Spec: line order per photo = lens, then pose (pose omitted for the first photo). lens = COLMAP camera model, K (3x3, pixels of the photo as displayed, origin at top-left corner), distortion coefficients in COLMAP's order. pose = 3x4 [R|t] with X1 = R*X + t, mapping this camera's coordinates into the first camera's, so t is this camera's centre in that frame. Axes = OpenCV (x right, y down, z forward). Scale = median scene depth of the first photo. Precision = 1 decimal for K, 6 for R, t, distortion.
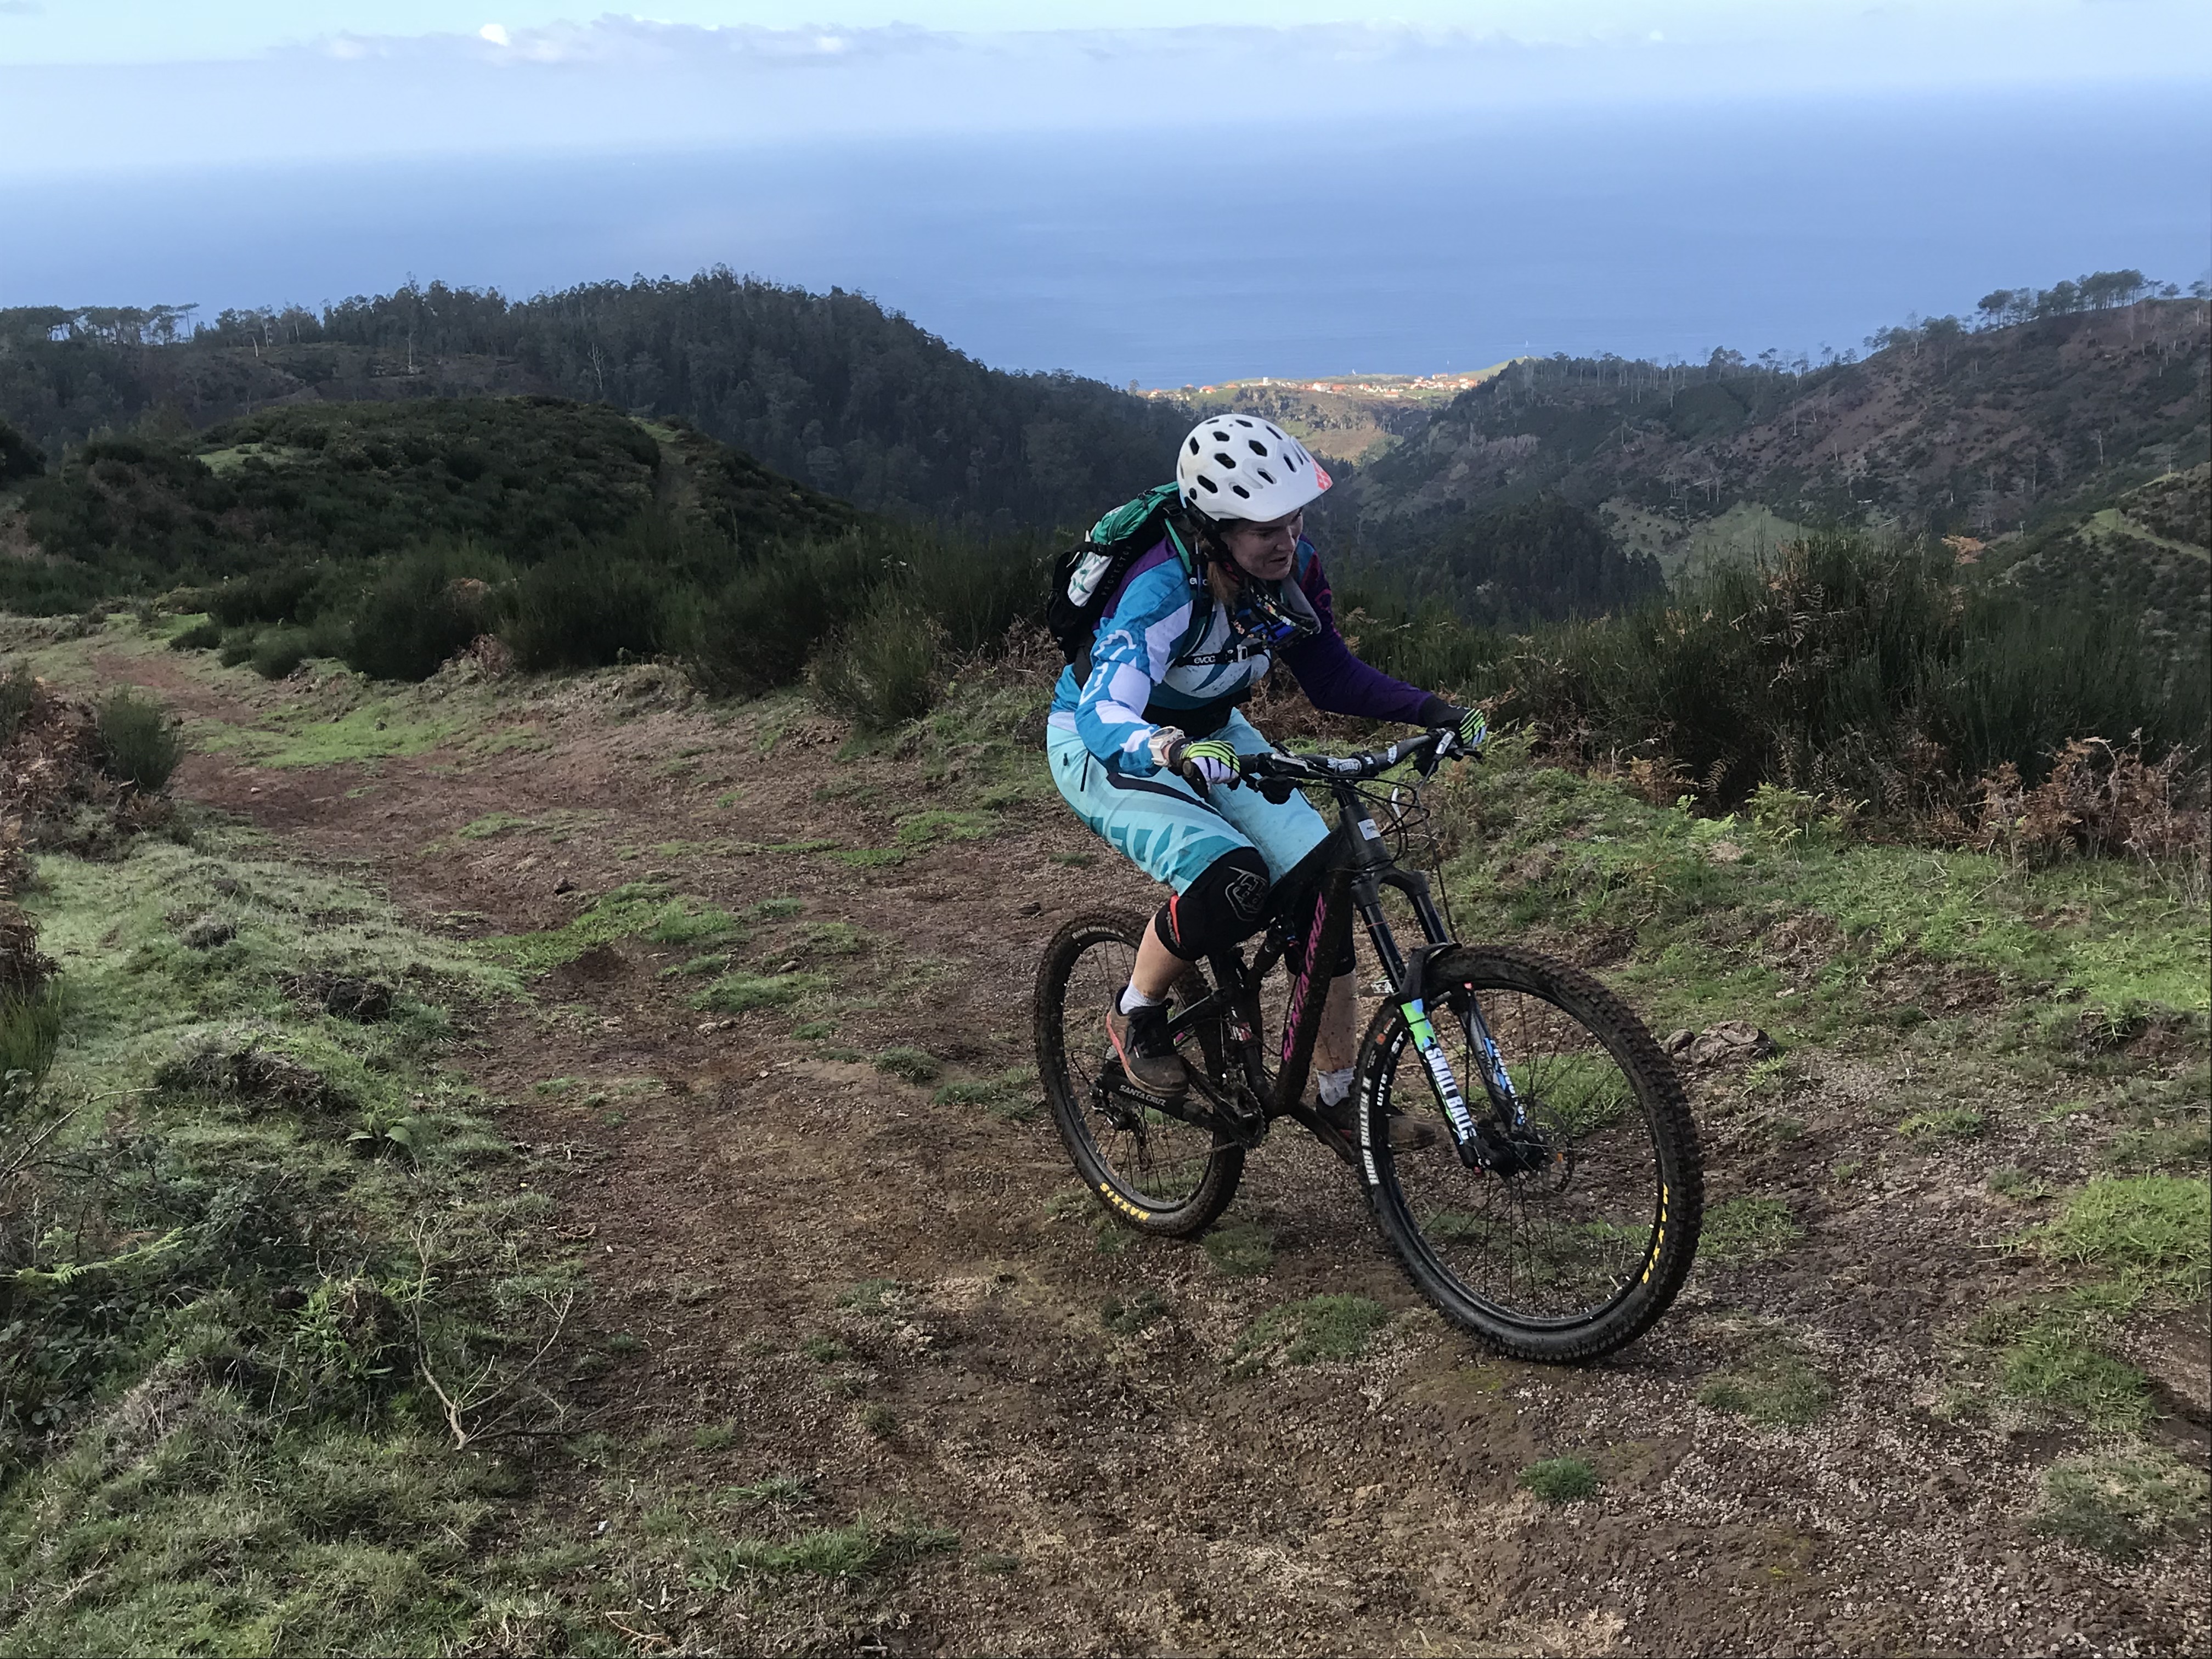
lens RADIAL K [[2383.5, 0, 1102.2], [0, 2383.5, 826.0], [0, 0, 1]] dist [0.159040, -0.527585]
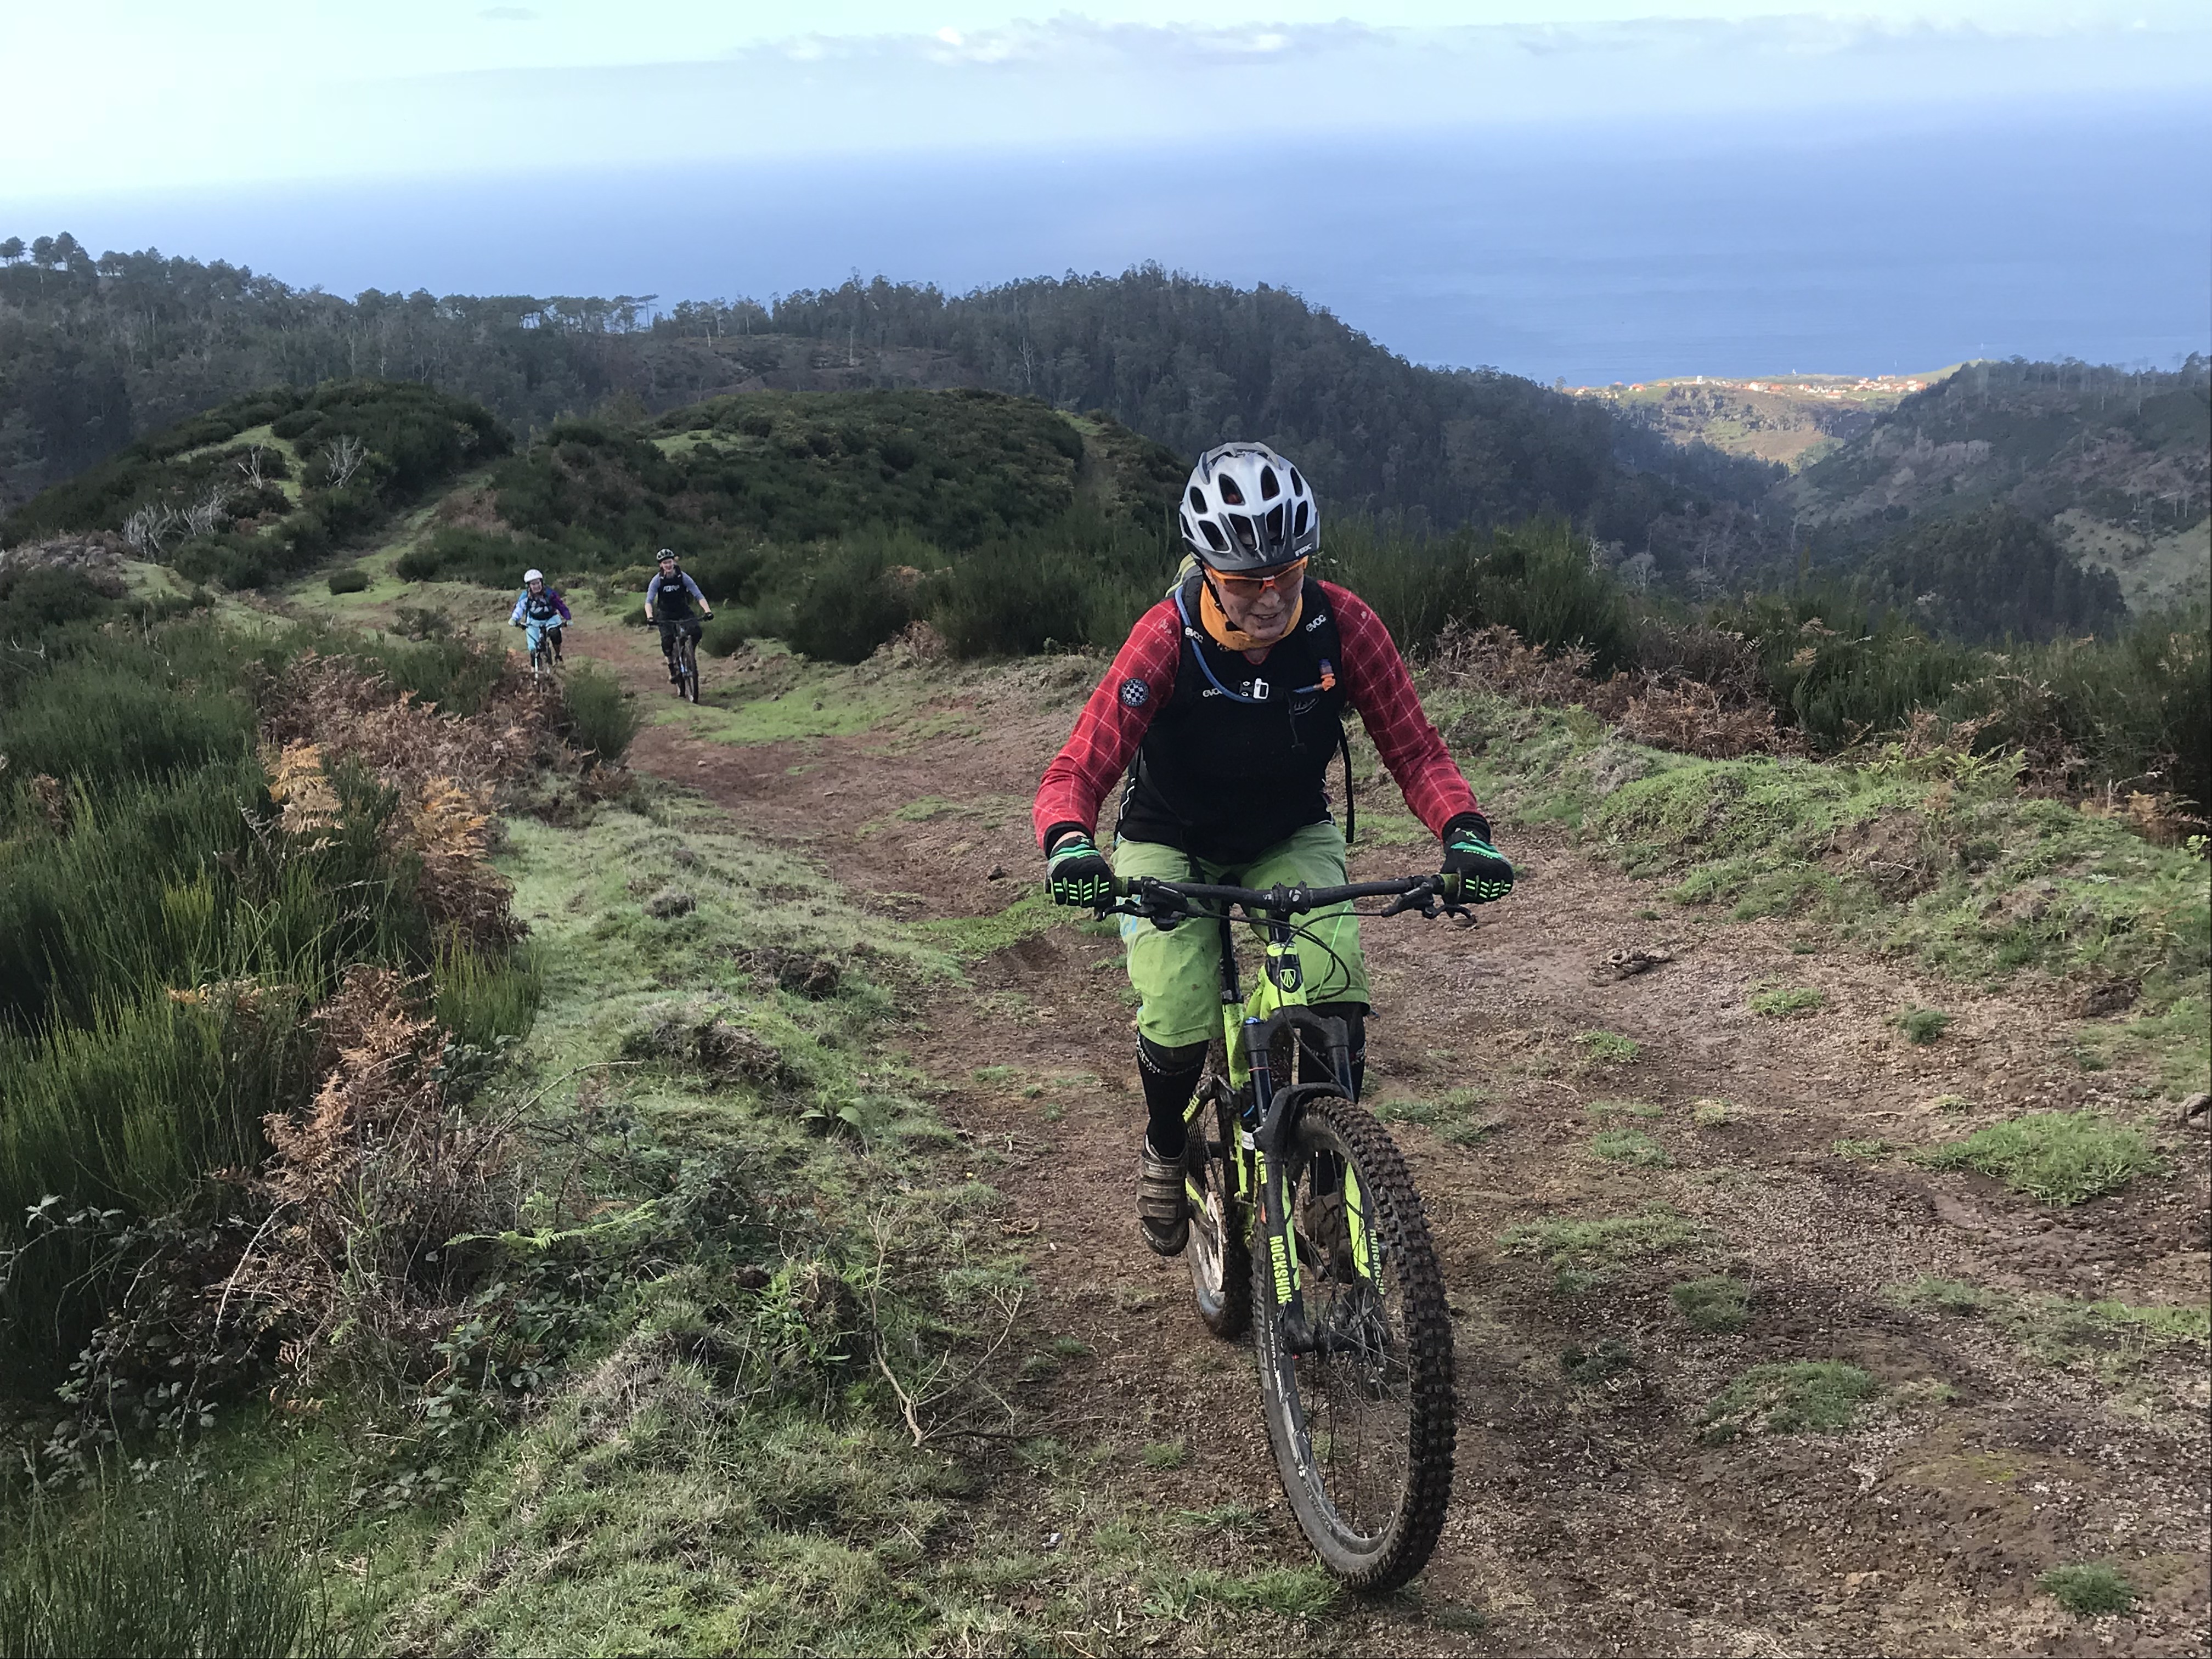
lens RADIAL K [[2383.5, 0, 1102.2], [0, 2383.5, 826.0], [0, 0, 1]] dist [0.159040, -0.527585]
pose [[0.985156, 0.044718, -0.165735, -0.022180], [-0.044399, 0.998998, 0.005633, -0.003726], [0.165820, 0.001809, 0.986154, 0.019393]]
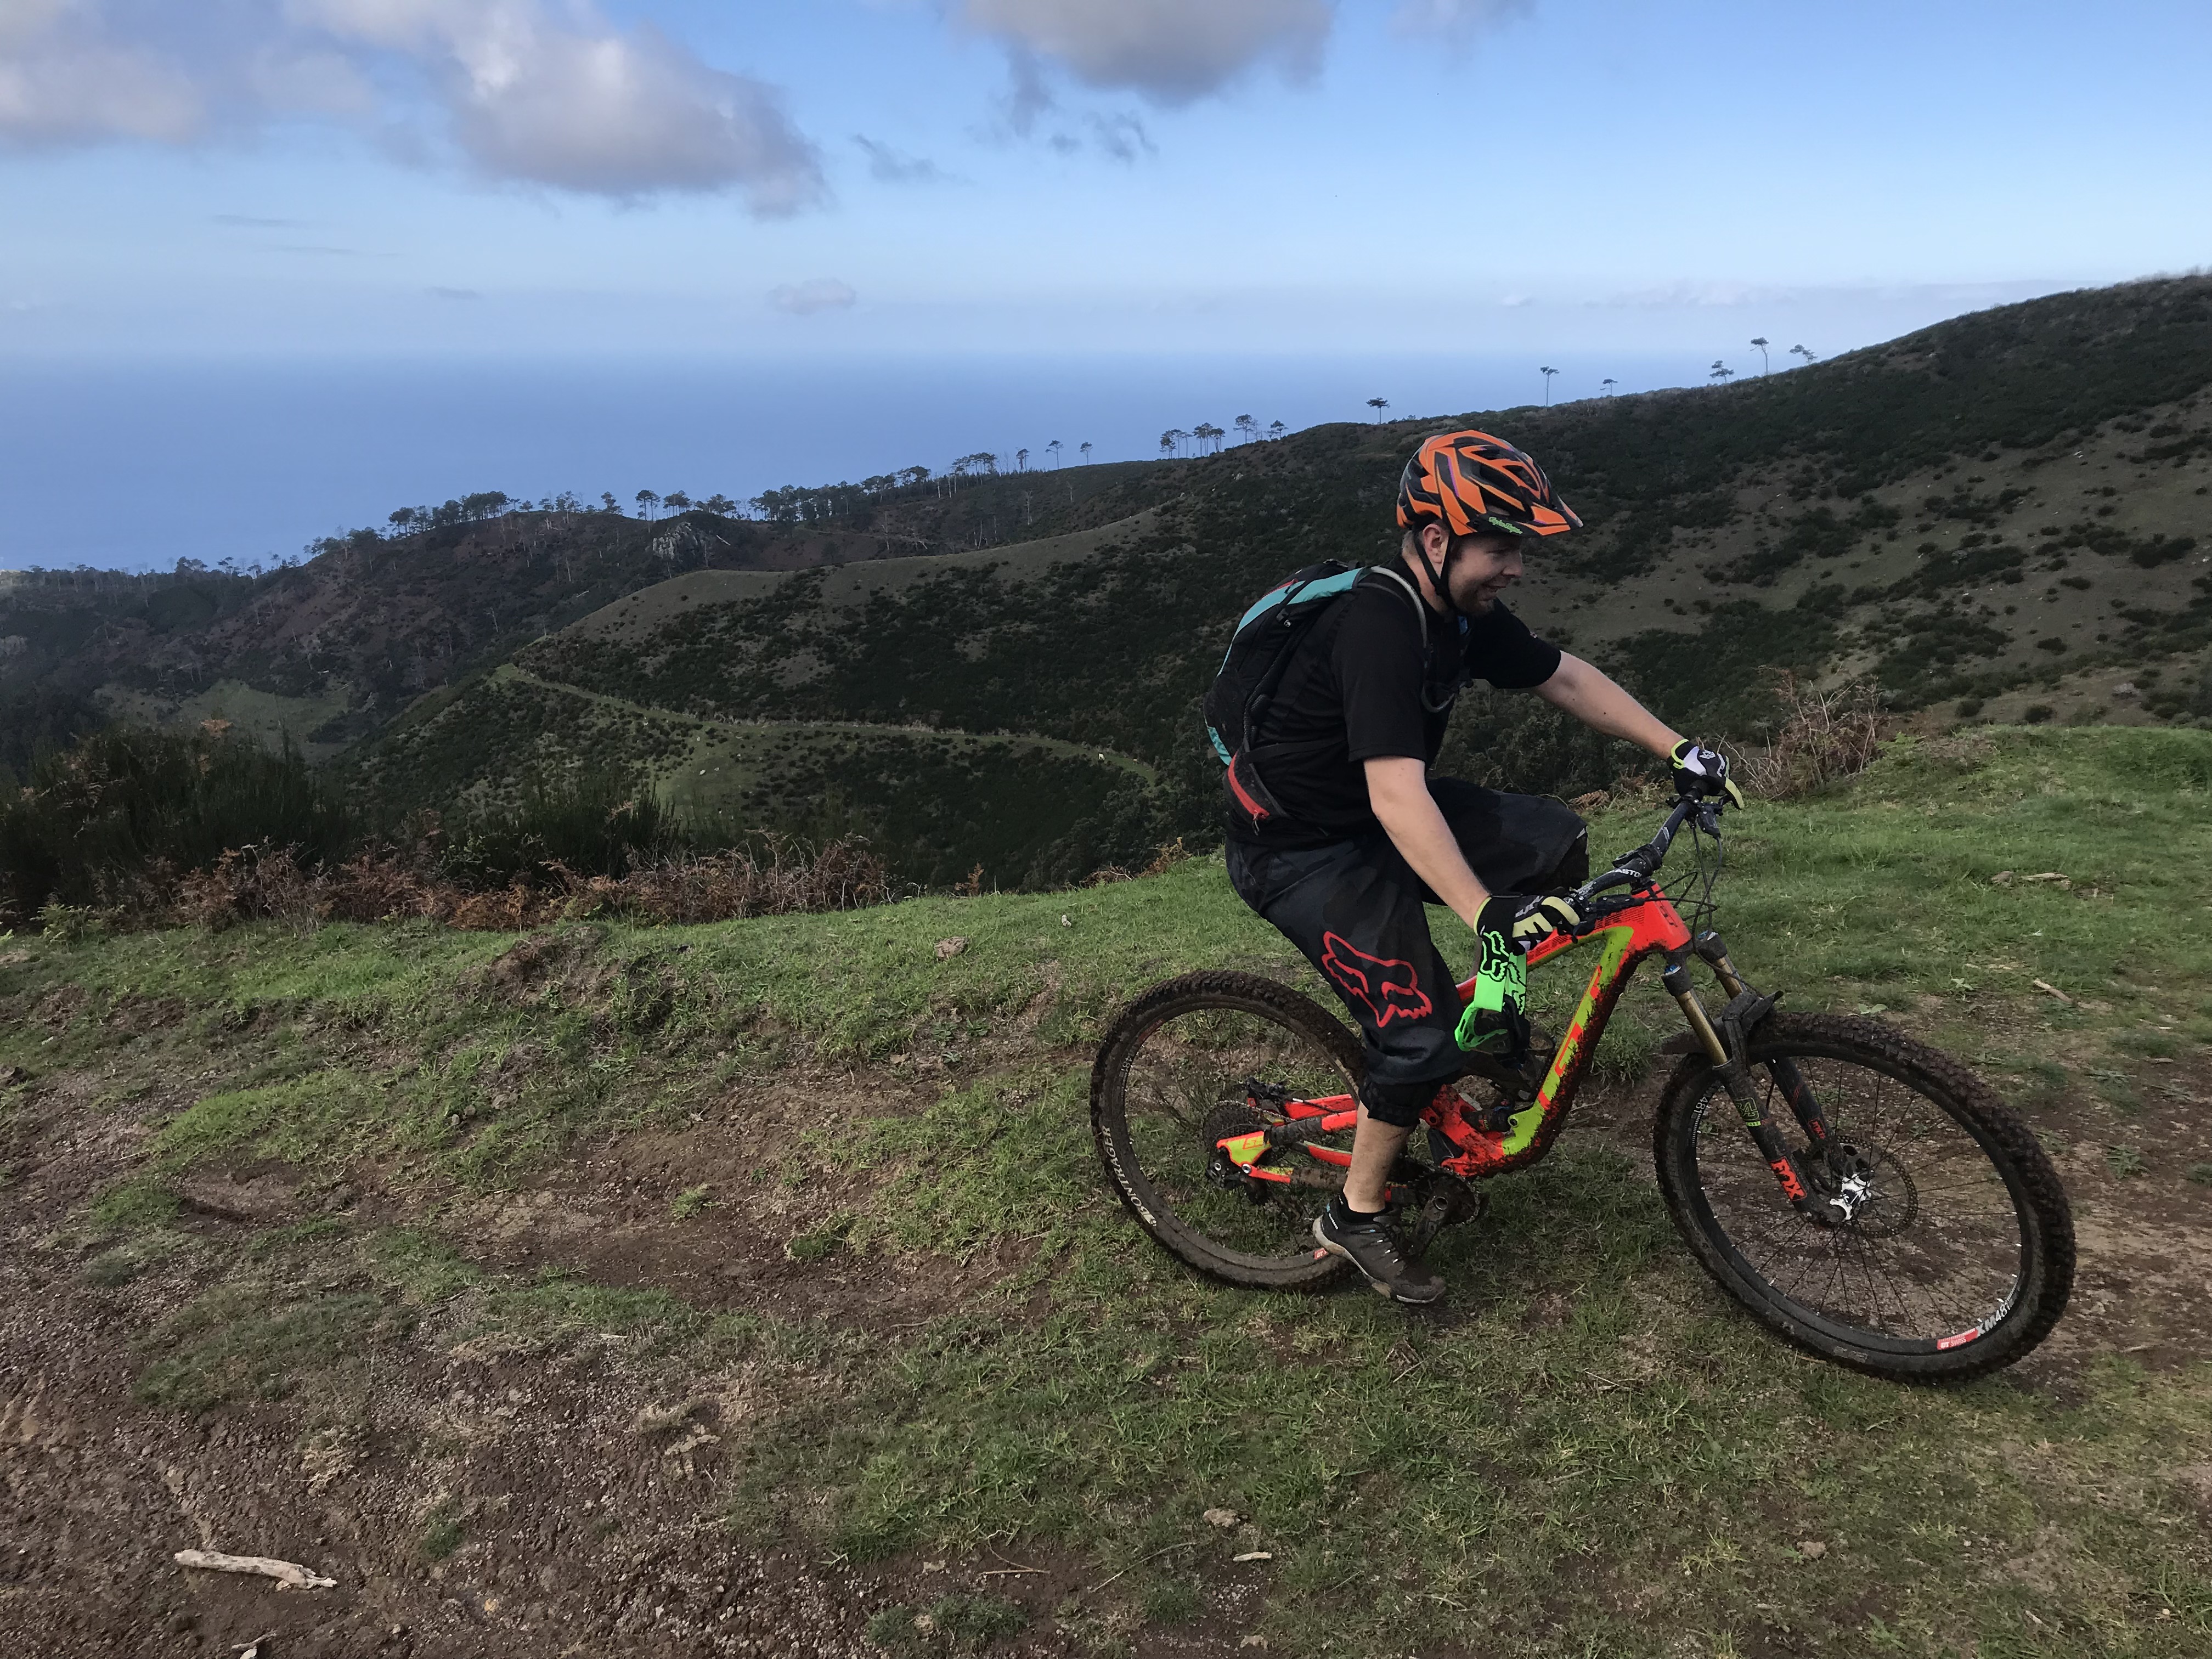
lens RADIAL K [[1811.9, 0, 1125.4], [0, 1811.9, 819.4], [0, 0, 1]] dist [0.007253, -0.004556]
pose [[0.751467, -0.128351, 0.647166, 0.070870], [0.159085, 0.987203, 0.011065, 0.026816], [-0.640304, 0.094639, 0.762269, -0.306005]]
